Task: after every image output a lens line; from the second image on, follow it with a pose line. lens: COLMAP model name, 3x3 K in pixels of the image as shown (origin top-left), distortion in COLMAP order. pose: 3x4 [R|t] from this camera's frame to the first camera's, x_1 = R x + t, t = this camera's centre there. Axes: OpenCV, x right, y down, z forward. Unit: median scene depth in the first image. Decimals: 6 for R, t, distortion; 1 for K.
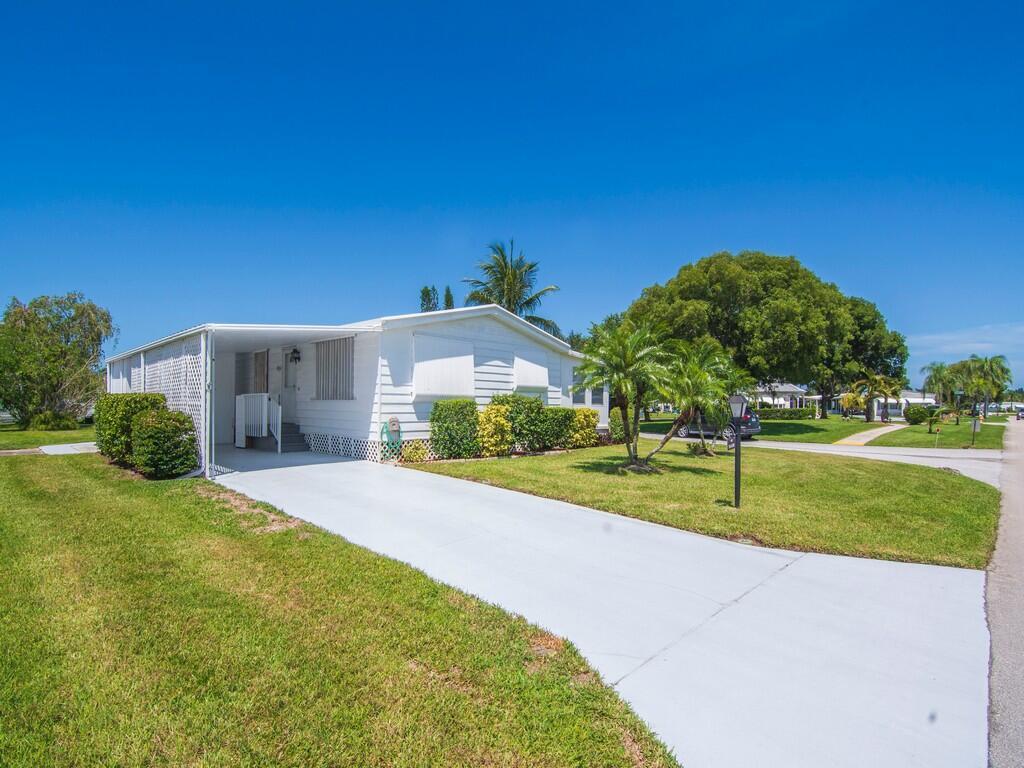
lens RADIAL K [[489.4, 0, 510.2], [0, 489.4, 401.9], [0, 0, 1]] dist [-0.000527, -0.024419]
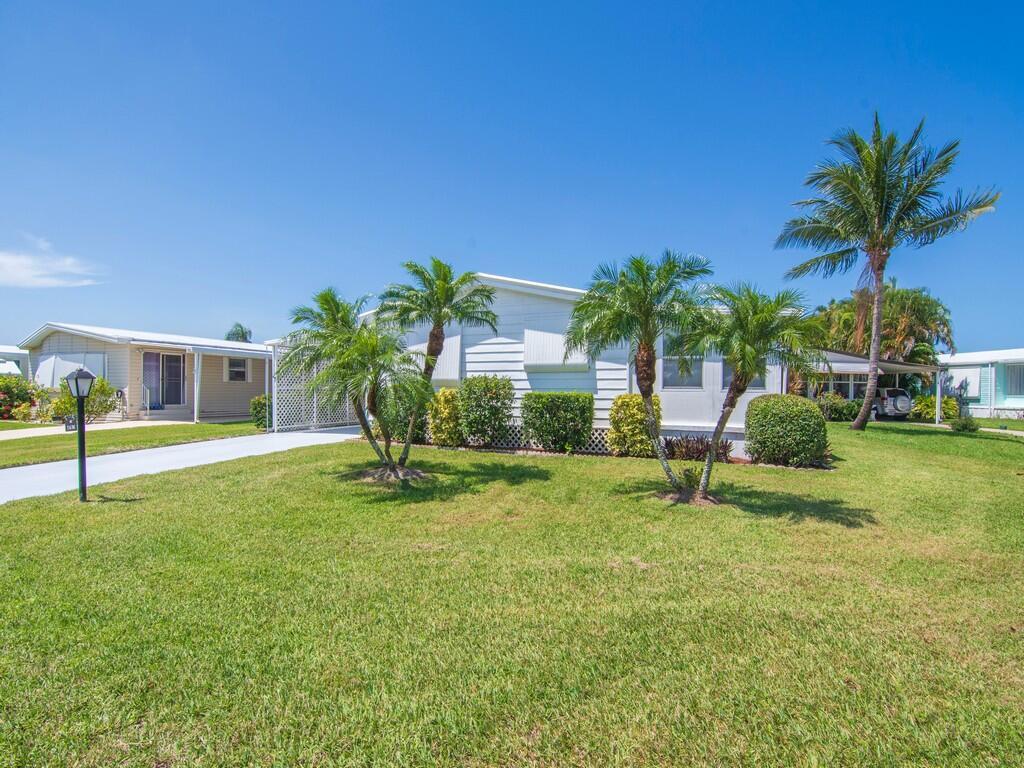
lens RADIAL K [[529.0, 0, 513.9], [0, 529.0, 401.0], [0, 0, 1]] dist [-0.002757, -0.000872]
pose [[0.338879, 0.010946, -0.940766, 1.010144], [0.000094, 0.999932, 0.011668, 0.018180], [0.940830, -0.004043, 0.338855, 0.849856]]
